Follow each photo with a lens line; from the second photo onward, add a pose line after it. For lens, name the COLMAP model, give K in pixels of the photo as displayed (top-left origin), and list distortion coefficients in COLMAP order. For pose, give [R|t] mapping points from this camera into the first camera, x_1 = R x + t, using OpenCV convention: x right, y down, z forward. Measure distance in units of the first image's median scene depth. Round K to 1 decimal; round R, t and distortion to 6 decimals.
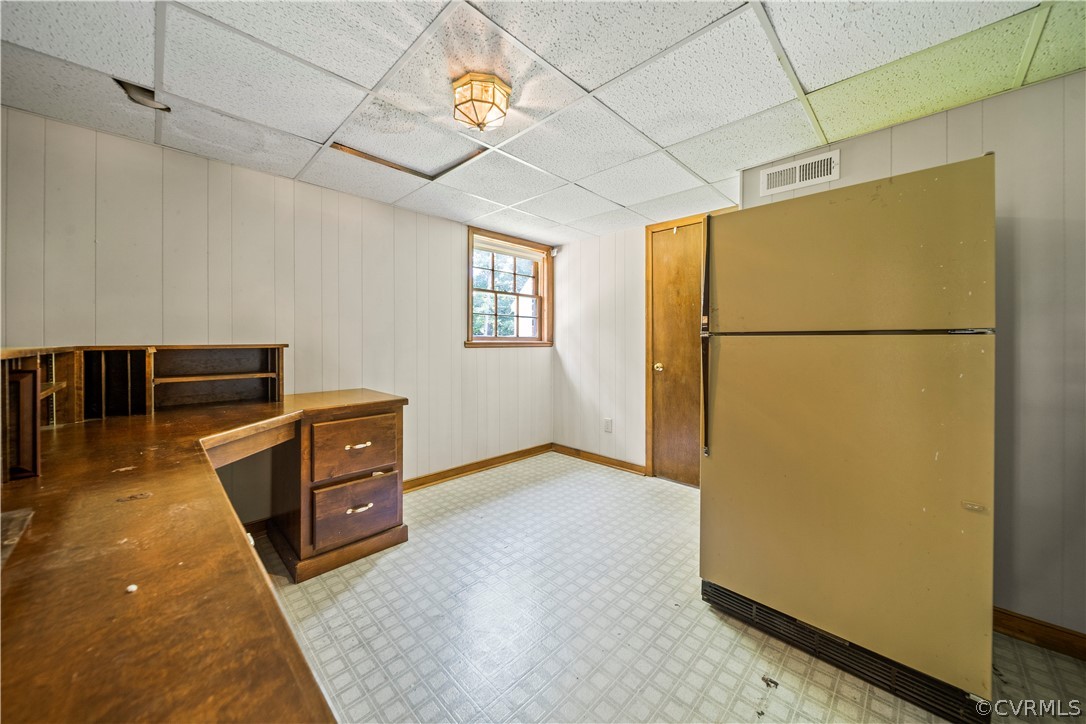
lens RADIAL K [[383.6, 0, 541.1], [0, 383.6, 344.6], [0, 0, 1]] dist [-0.000463, -0.001424]
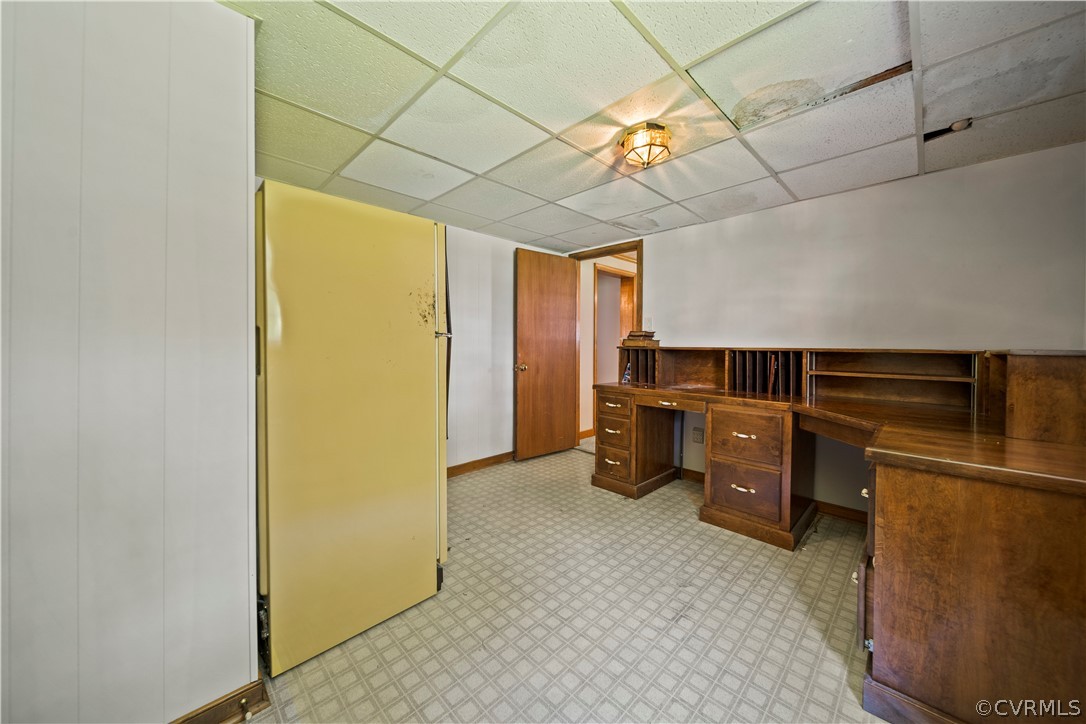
lens RADIAL K [[383.6, 0, 541.1], [0, 383.6, 344.6], [0, 0, 1]] dist [-0.000463, -0.001424]
pose [[-0.999945, -0.008180, 0.006562, 0.143661], [-0.008149, 0.999955, 0.004827, -0.007956], [-0.006601, 0.004774, -0.999967, 1.999908]]
